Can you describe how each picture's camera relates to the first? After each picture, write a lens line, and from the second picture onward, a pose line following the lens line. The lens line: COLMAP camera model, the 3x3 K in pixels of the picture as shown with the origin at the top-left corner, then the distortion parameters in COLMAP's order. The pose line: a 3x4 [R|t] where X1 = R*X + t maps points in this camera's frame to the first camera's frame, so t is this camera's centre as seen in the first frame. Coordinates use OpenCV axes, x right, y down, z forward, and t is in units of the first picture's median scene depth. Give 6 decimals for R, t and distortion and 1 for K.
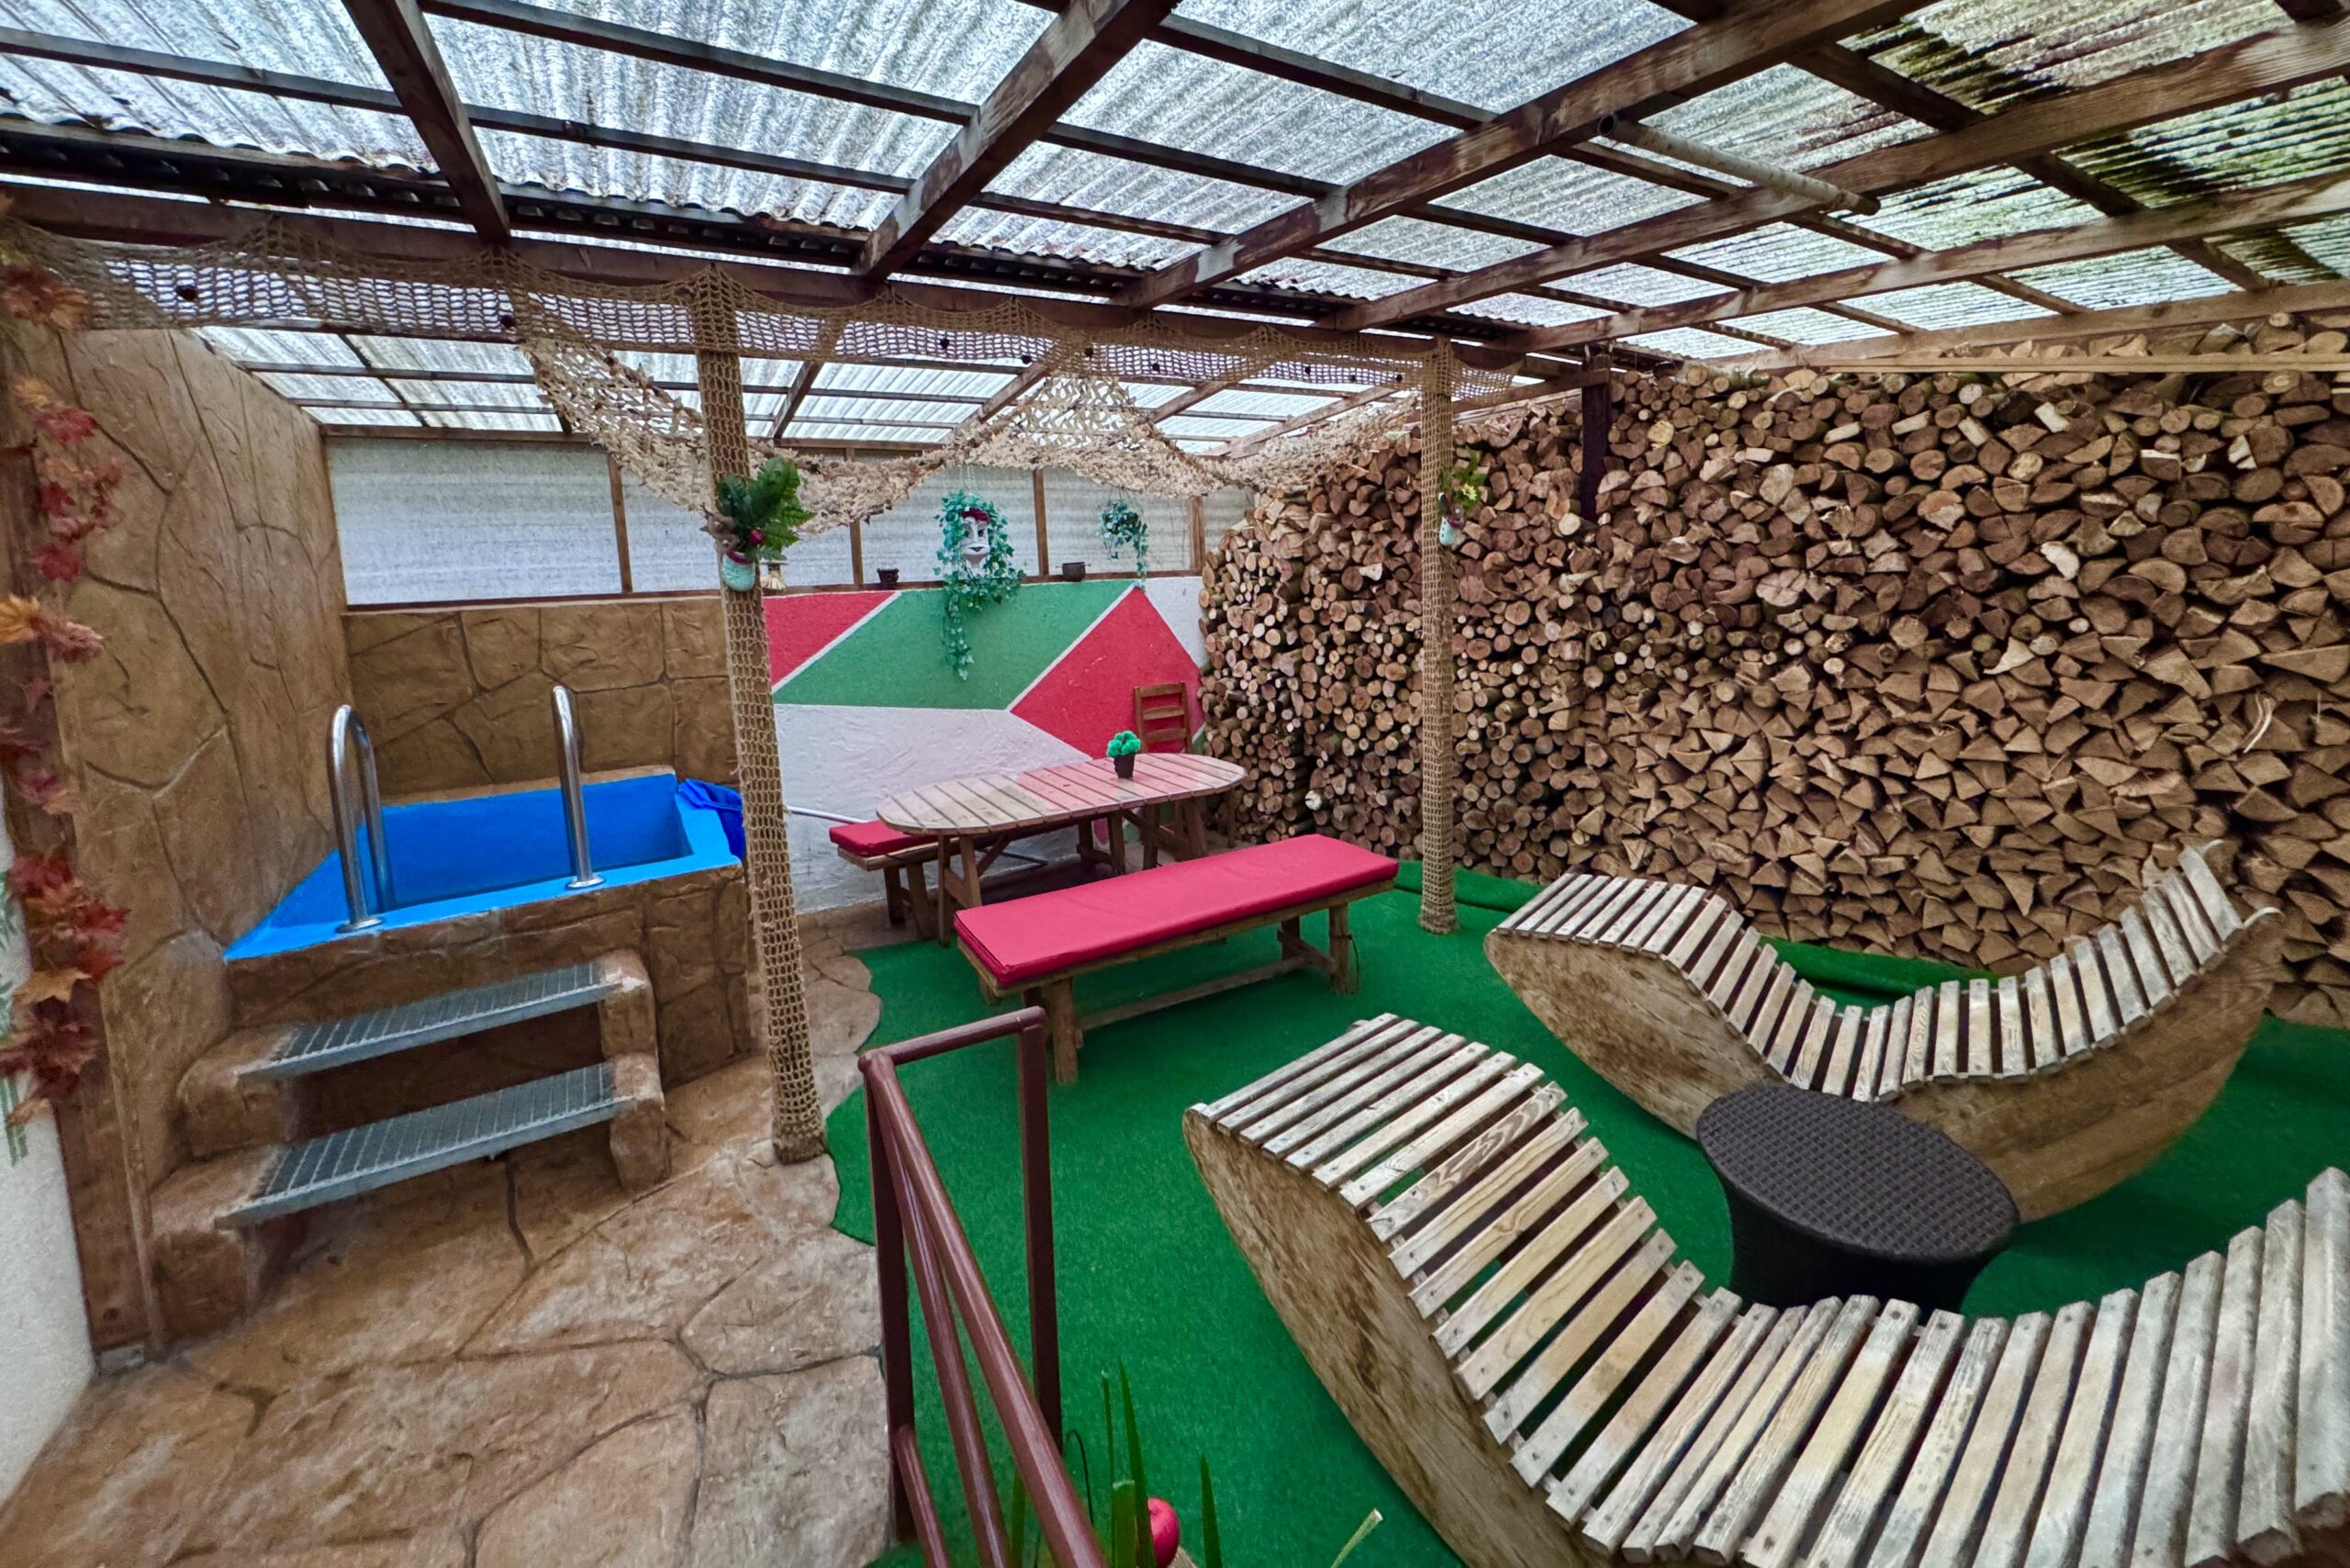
lens RADIAL K [[909.2, 0, 1177.2], [0, 909.2, 680.6], [0, 0, 1]] dist [0.000187, -0.000040]
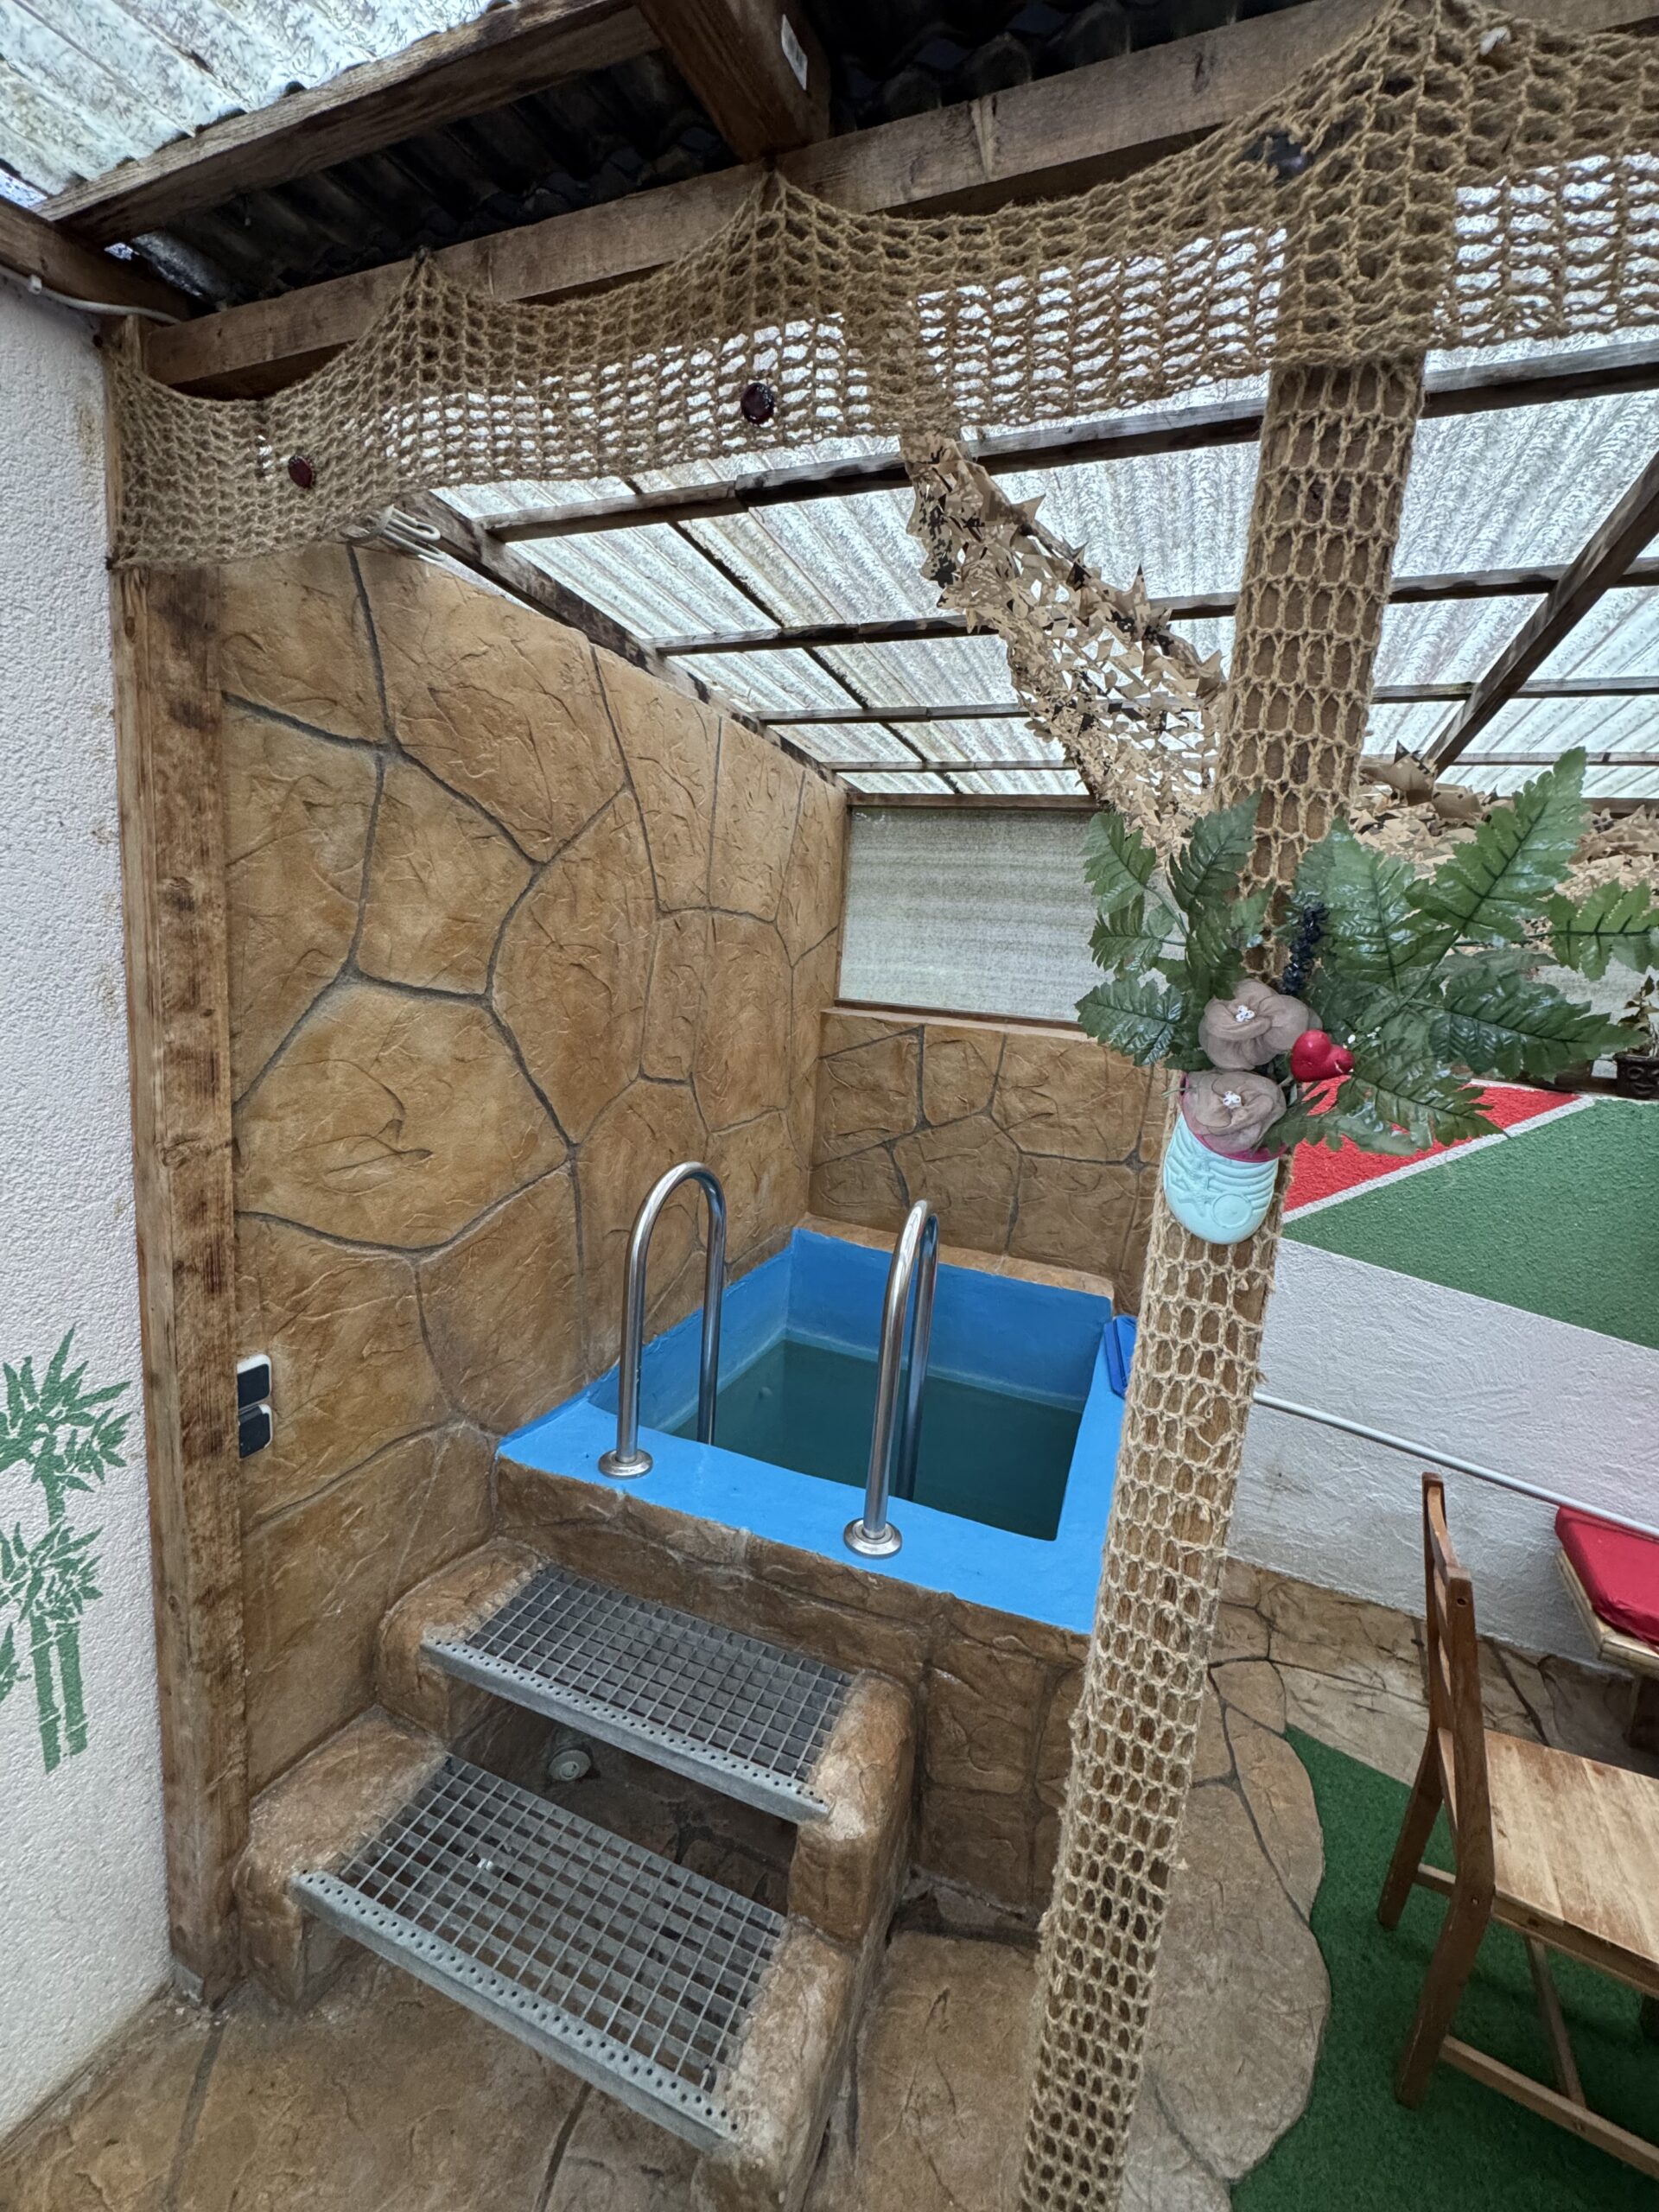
lens RADIAL K [[915.2, 0, 829.5], [0, 915.2, 1106.0], [0, 0, 1]] dist [0.022238, 0.000027]
pose [[0.598349, 0.228183, -0.768057, -0.206944], [-0.202264, 0.970561, 0.130772, -0.099209], [0.775285, 0.077103, 0.626887, 0.448374]]
